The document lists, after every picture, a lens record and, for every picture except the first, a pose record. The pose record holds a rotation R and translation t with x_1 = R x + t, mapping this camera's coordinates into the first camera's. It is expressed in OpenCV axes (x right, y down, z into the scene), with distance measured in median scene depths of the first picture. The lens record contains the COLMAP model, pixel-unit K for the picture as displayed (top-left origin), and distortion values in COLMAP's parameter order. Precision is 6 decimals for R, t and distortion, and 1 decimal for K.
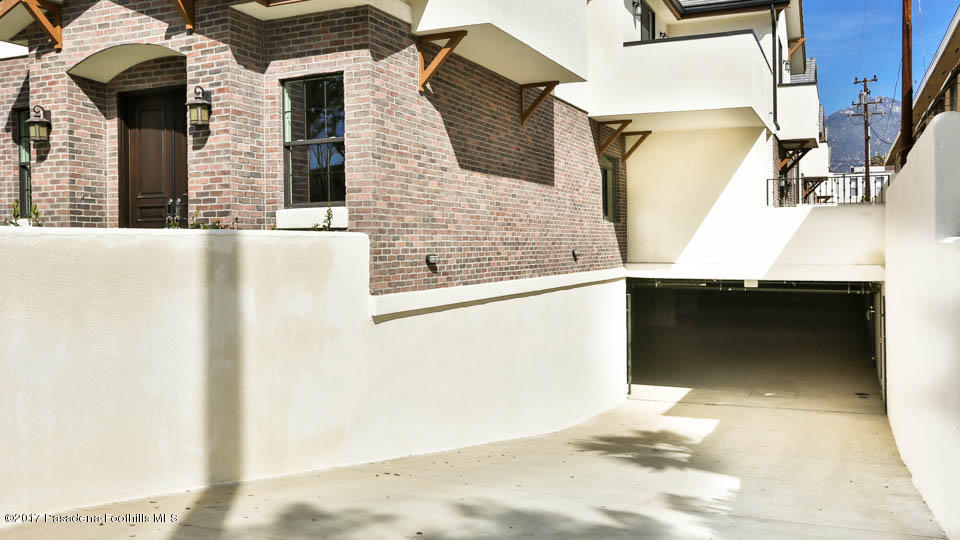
lens RADIAL K [[838.9, 0, 476.3], [0, 838.9, 241.6], [0, 0, 1]] dist [-0.015802, 0.045179]
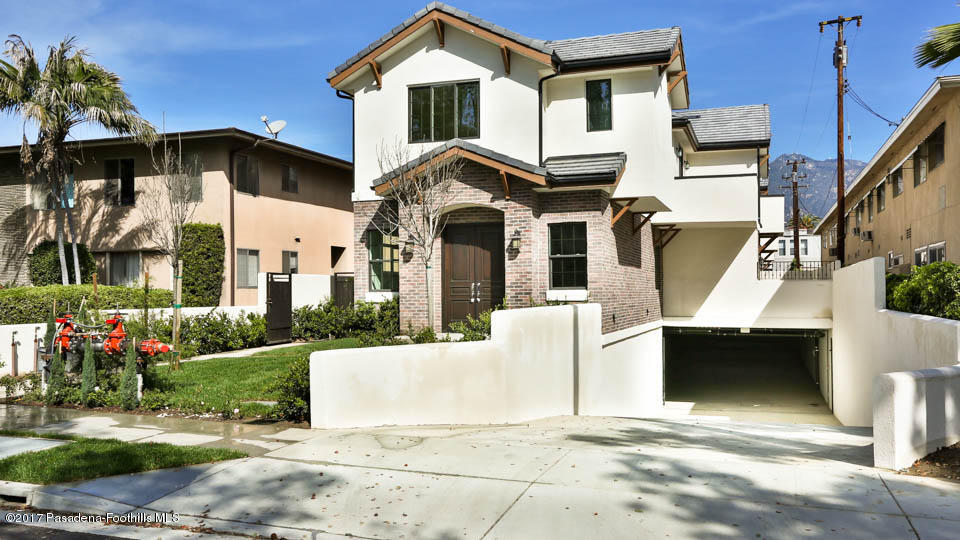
lens RADIAL K [[838.9, 0, 476.4], [0, 838.9, 277.2], [0, 0, 1]] dist [-0.015802, 0.045179]
pose [[0.996168, 0.005798, 0.087272, -0.541581], [-0.004417, 0.999862, -0.016015, -0.036052], [-0.087353, 0.015568, 0.996056, -0.870485]]
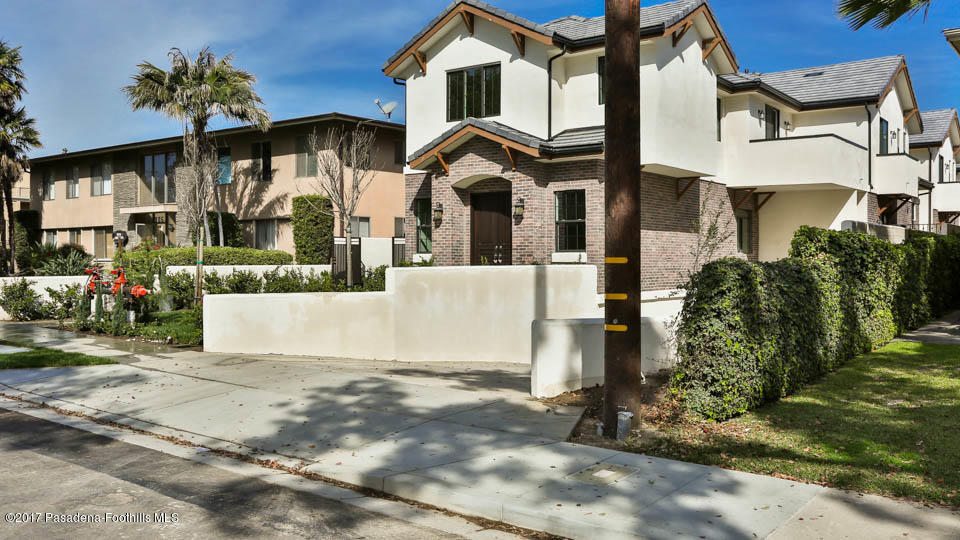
lens RADIAL K [[838.9, 0, 463.2], [0, 838.9, 258.7], [0, 0, 1]] dist [-0.015802, 0.045179]
pose [[0.972842, 0.011669, -0.231178, 0.031711], [-0.010346, 0.999922, 0.006935, -0.034545], [0.231241, -0.004355, 0.972887, -1.057555]]
